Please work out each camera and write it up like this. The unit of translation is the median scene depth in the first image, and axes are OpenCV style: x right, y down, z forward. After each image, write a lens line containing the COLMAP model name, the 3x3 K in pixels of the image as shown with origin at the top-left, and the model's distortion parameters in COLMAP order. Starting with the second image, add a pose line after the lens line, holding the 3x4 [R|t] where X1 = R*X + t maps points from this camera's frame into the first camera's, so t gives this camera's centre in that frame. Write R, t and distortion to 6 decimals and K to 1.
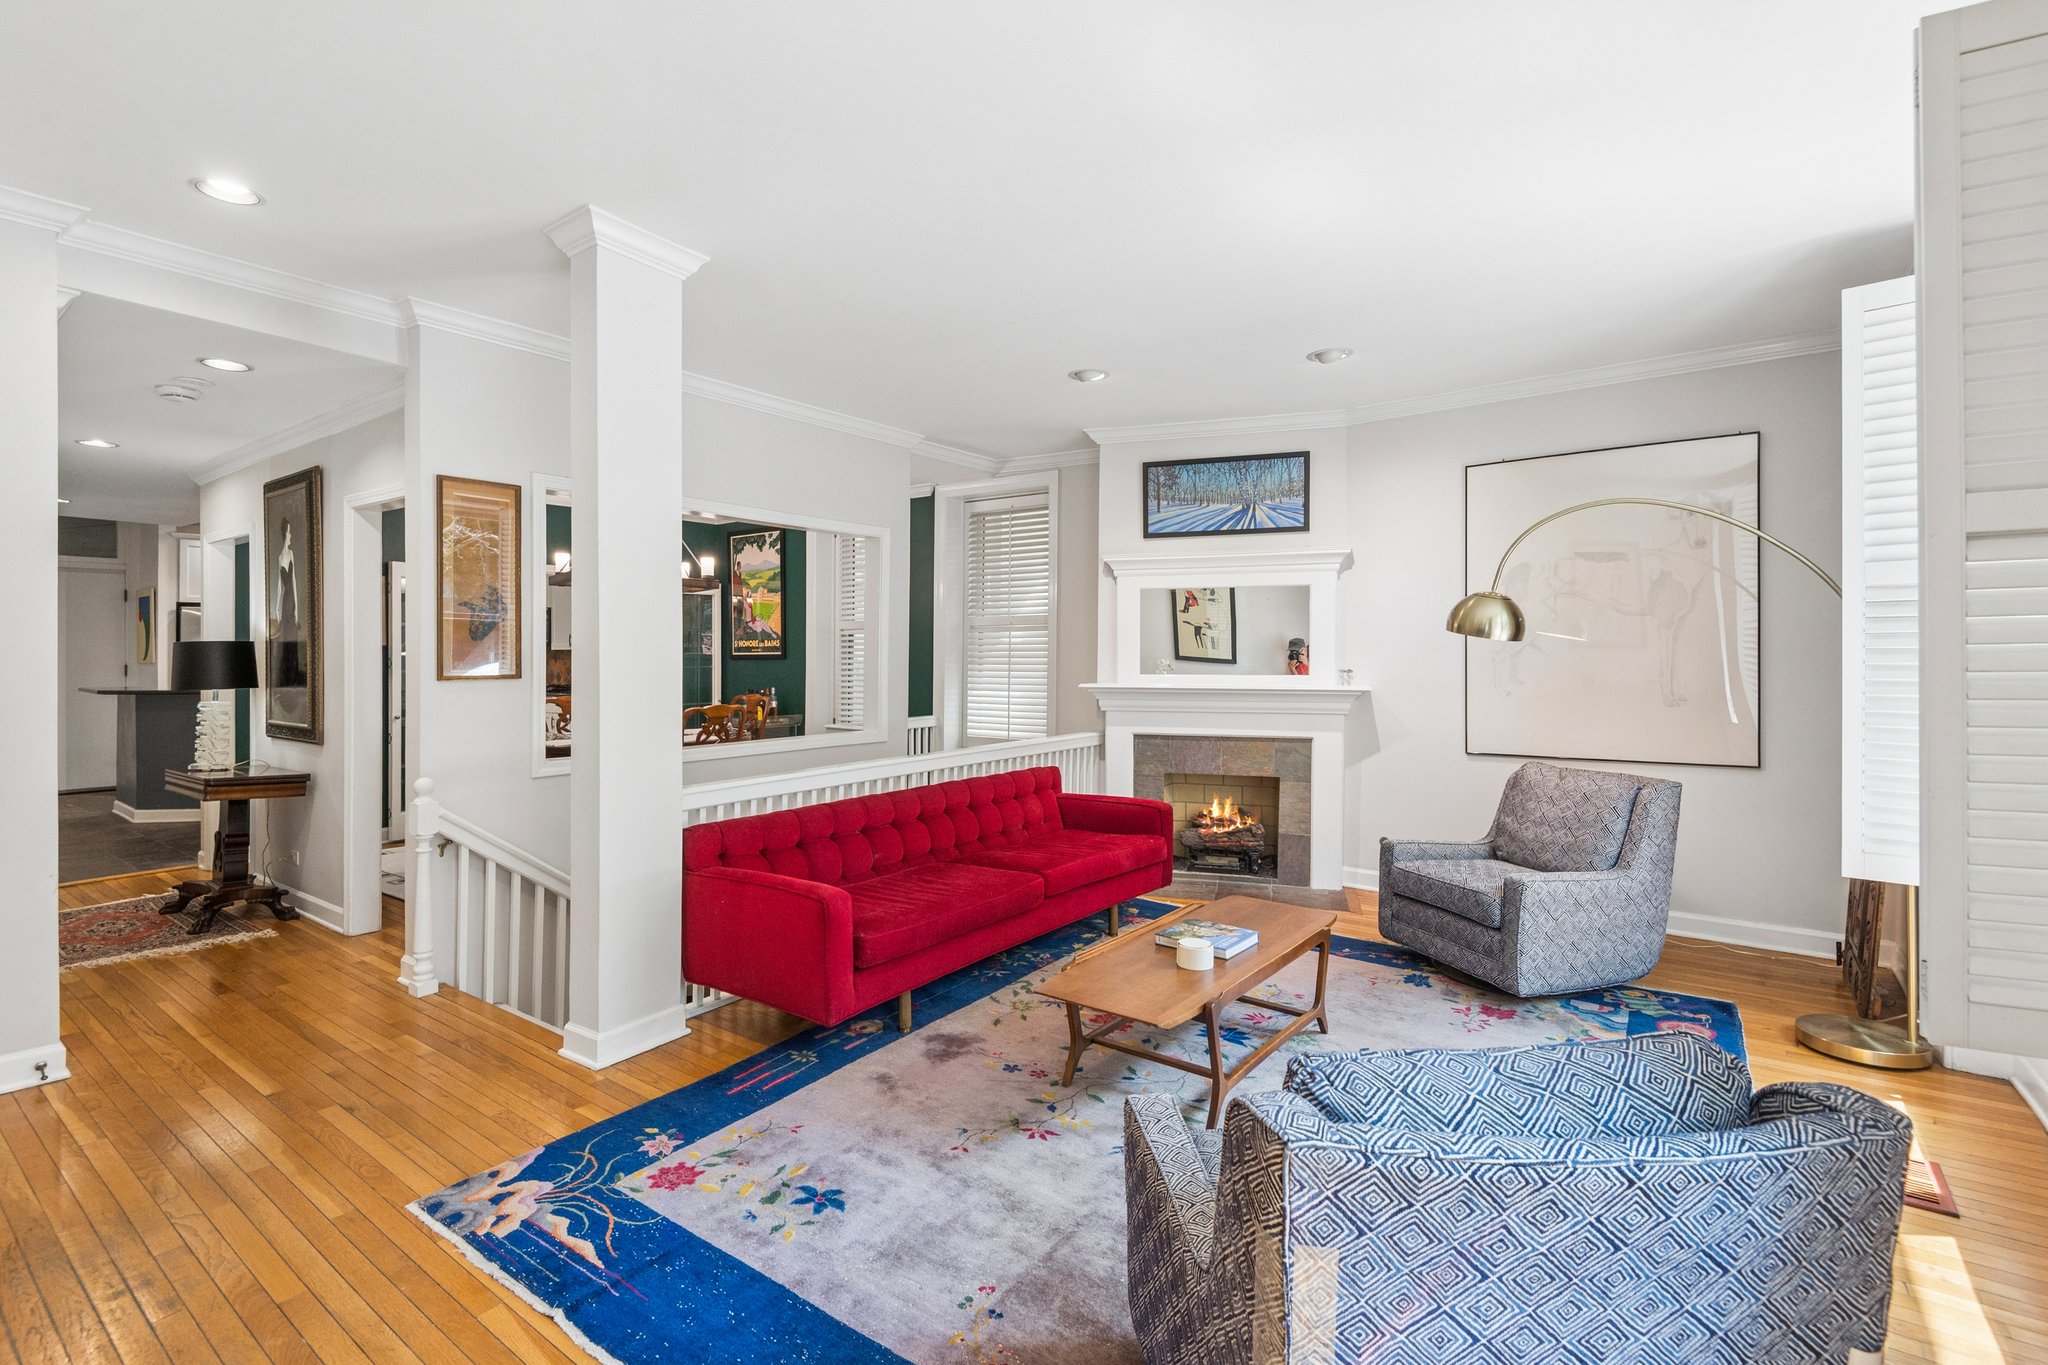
lens RADIAL K [[942.1, 0, 1021.2], [0, 942.1, 665.5], [0, 0, 1]] dist [0.014967, -0.004230]
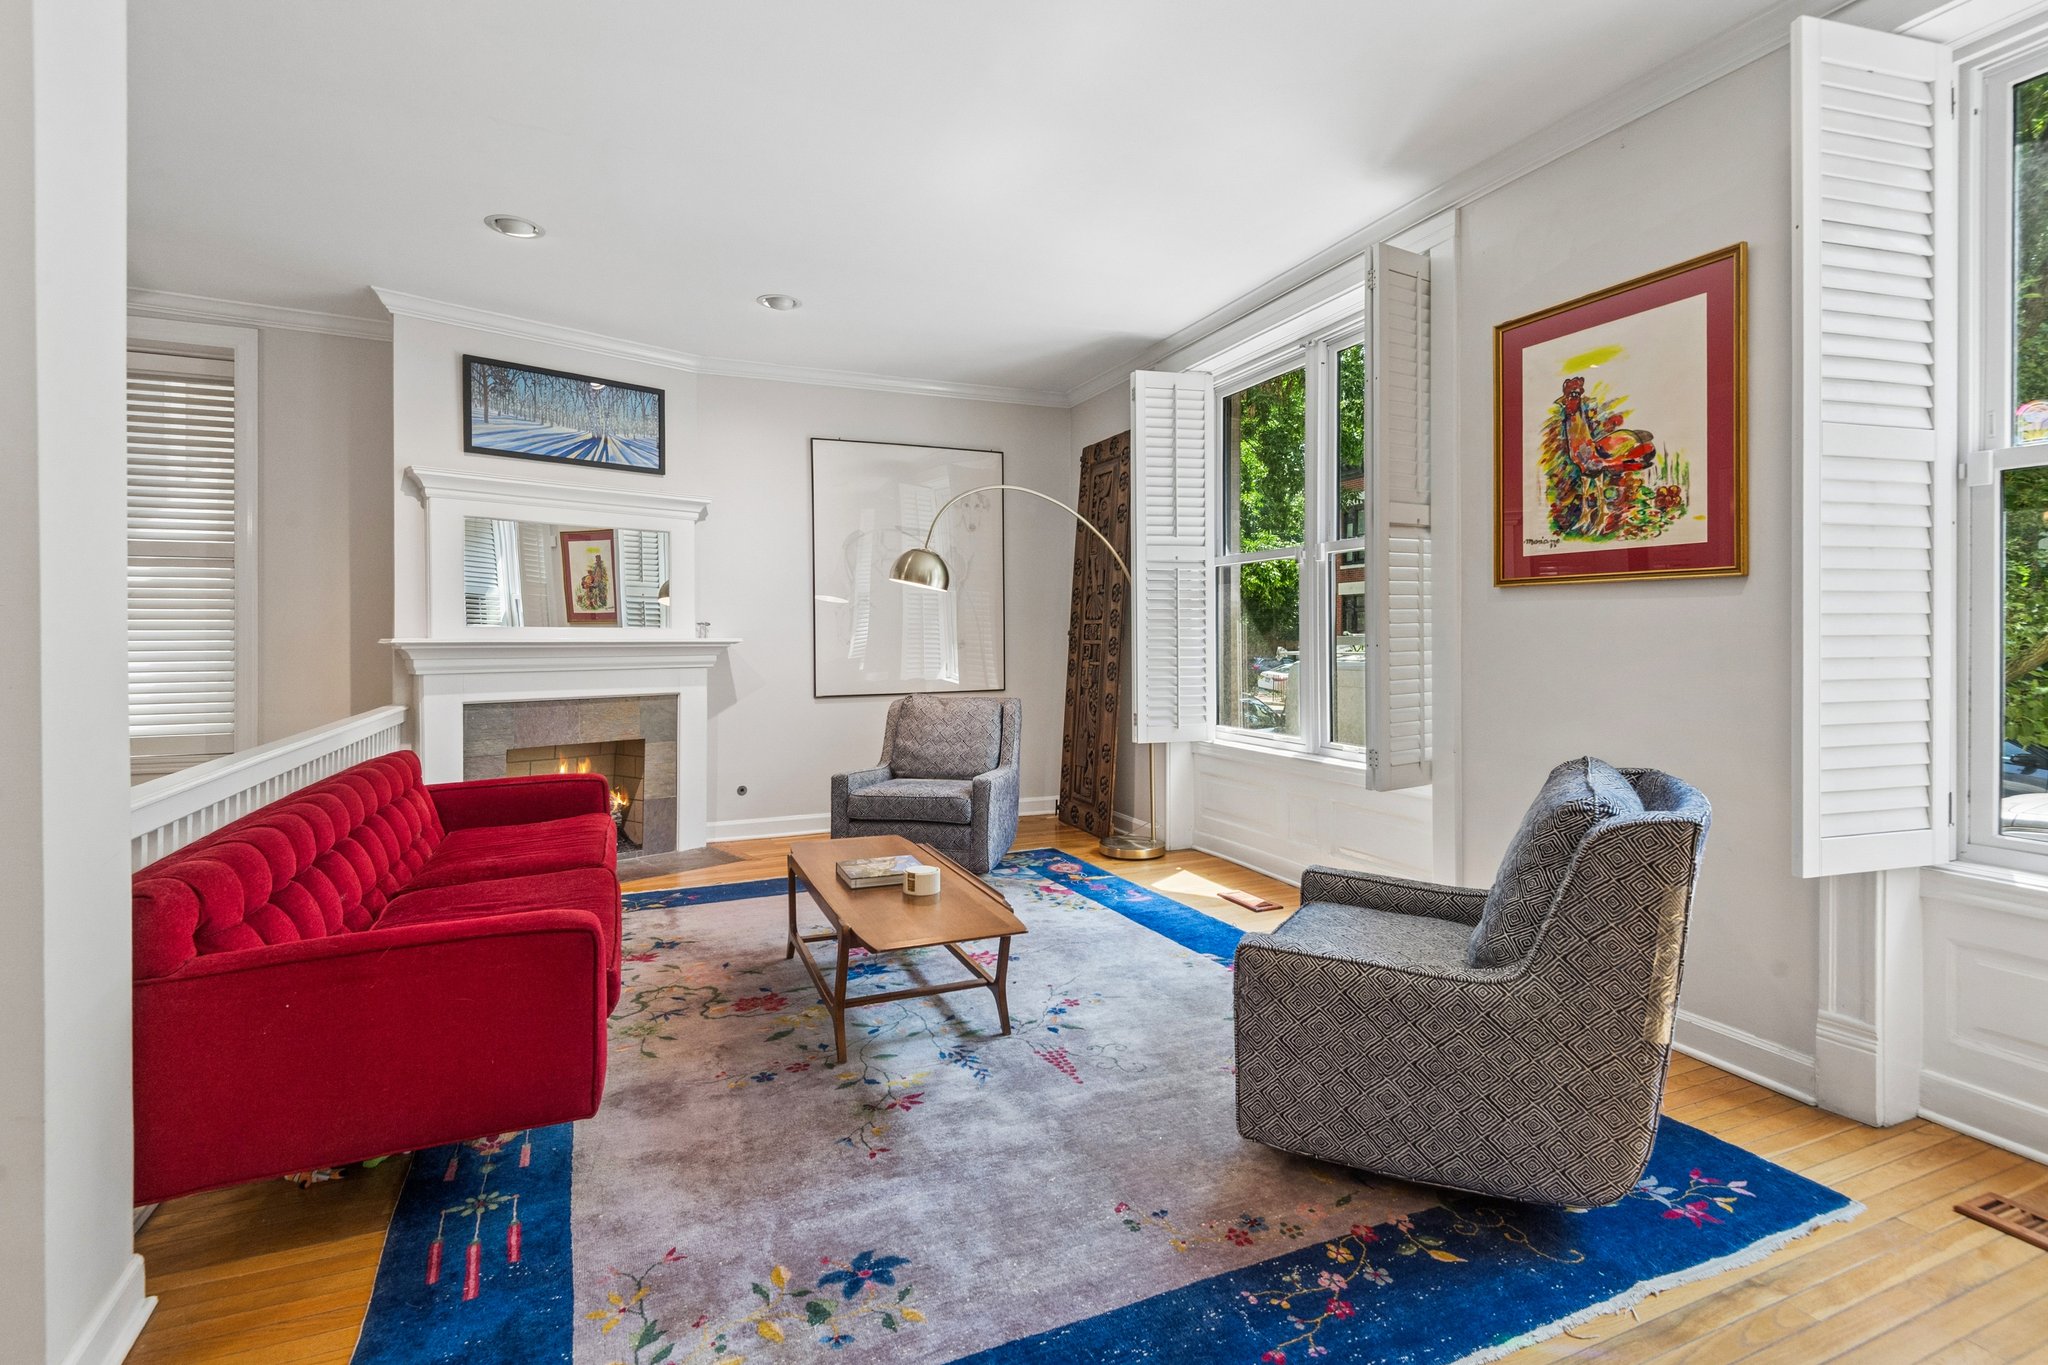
lens RADIAL K [[942.1, 0, 1025.6], [0, 942.1, 640.3], [0, 0, 1]] dist [0.014967, -0.004230]
pose [[0.498420, -0.002897, 0.866931, -0.342732], [0.014339, 0.999885, -0.004903, 0.033683], [-0.866817, 0.014875, 0.498405, 0.225034]]
